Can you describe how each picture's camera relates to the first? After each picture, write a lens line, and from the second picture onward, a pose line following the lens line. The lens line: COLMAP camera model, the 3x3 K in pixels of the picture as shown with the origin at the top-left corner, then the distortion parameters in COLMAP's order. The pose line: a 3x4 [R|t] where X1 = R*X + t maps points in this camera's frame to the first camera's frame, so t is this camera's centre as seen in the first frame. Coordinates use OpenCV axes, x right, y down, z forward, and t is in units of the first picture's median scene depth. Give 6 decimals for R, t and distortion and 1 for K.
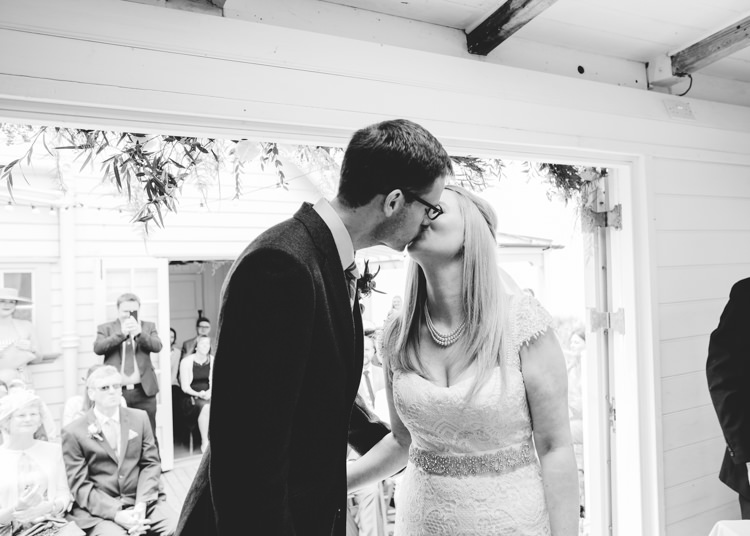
lens RADIAL K [[568.9, 0, 374.4], [0, 568.9, 283.7], [0, 0, 1]] dist [-0.039061, 0.048712]
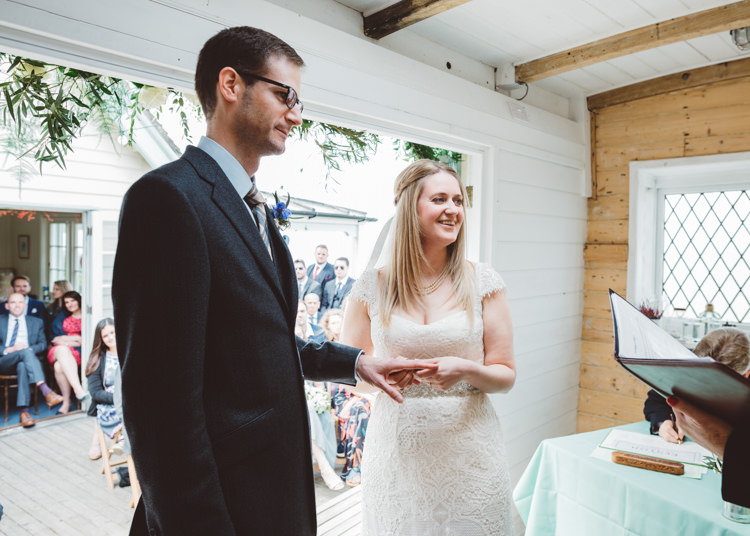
lens RADIAL K [[582.2, 0, 375.0], [0, 582.2, 268.0], [0, 0, 1]] dist [0.000701, 0.011757]
pose [[0.930625, 0.035169, 0.364281, -0.205616], [-0.044765, 0.998837, 0.017927, 0.018434], [-0.363227, -0.032990, 0.931116, -0.064338]]
